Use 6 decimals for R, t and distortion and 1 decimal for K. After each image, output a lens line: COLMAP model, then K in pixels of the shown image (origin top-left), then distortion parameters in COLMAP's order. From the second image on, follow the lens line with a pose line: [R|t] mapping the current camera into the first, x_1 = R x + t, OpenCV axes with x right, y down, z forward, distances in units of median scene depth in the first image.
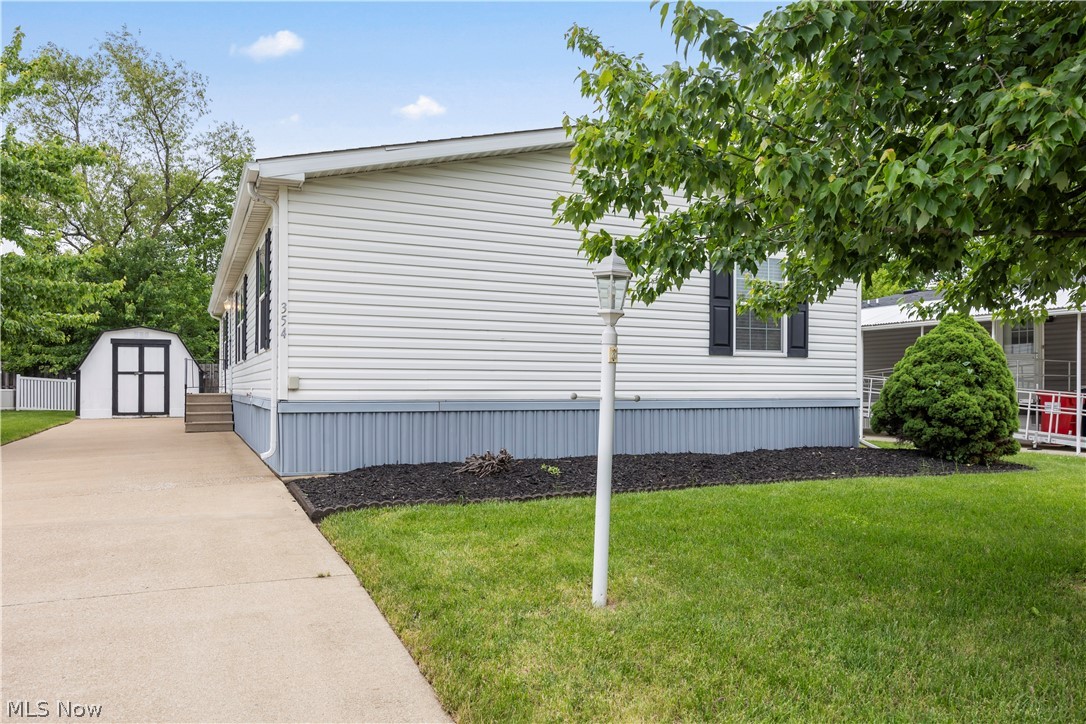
lens RADIAL K [[764.2, 0, 543.5], [0, 764.2, 390.4], [0, 0, 1]] dist [-0.010073, 0.004432]
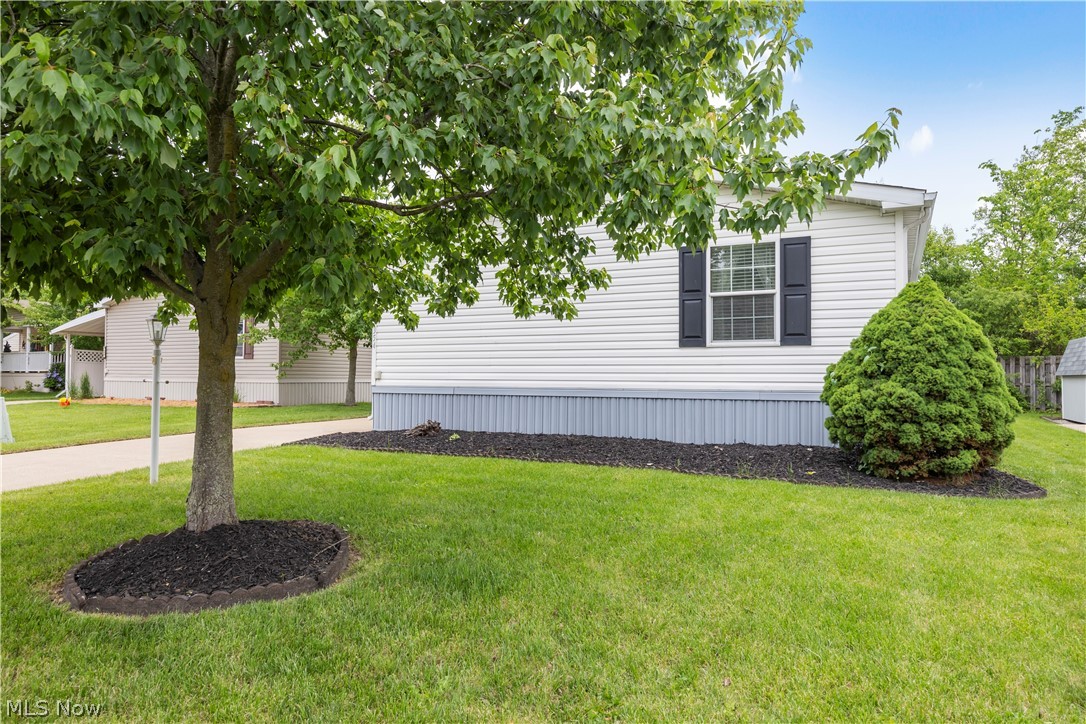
lens RADIAL K [[691.4, 0, 543.0], [0, 691.4, 362.0], [0, 0, 1]] dist [-0.001499, -0.000881]
pose [[0.620773, -0.017139, -0.783803, 0.829358], [-0.005747, 0.999635, -0.026410, -0.000067], [0.783969, 0.020899, 0.620447, 0.265482]]
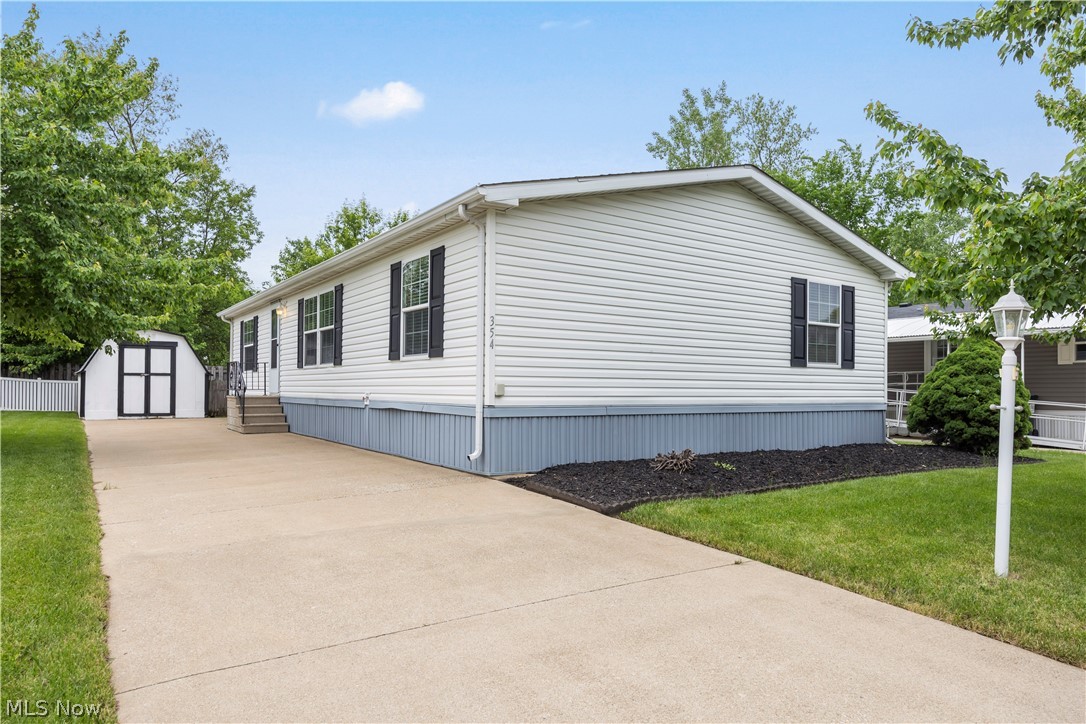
lens RADIAL K [[700.5, 0, 544.3], [0, 700.5, 387.5], [0, 0, 1]] dist [-0.005084, -0.002738]
pose [[0.985887, 0.005434, 0.167322, -0.331446], [-0.004669, 0.999977, -0.004967, -0.006660], [-0.167345, 0.004115, 0.985890, 0.002511]]
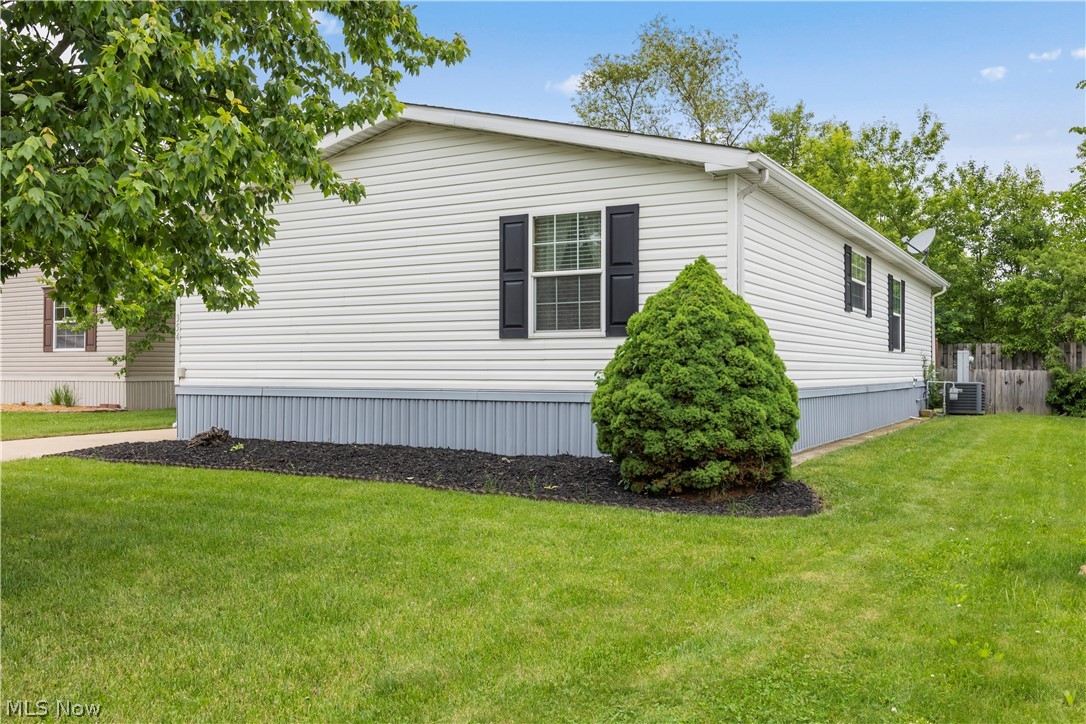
lens RADIAL K [[943.6, 0, 543.0], [0, 943.6, 362.0], [0, 0, 1]] dist [-0.000594, 0.001292]
pose [[0.584460, -0.009077, -0.811371, 1.091144], [-0.001854, 0.999920, -0.012521, -0.006689], [0.811420, 0.008822, 0.584397, 0.413273]]
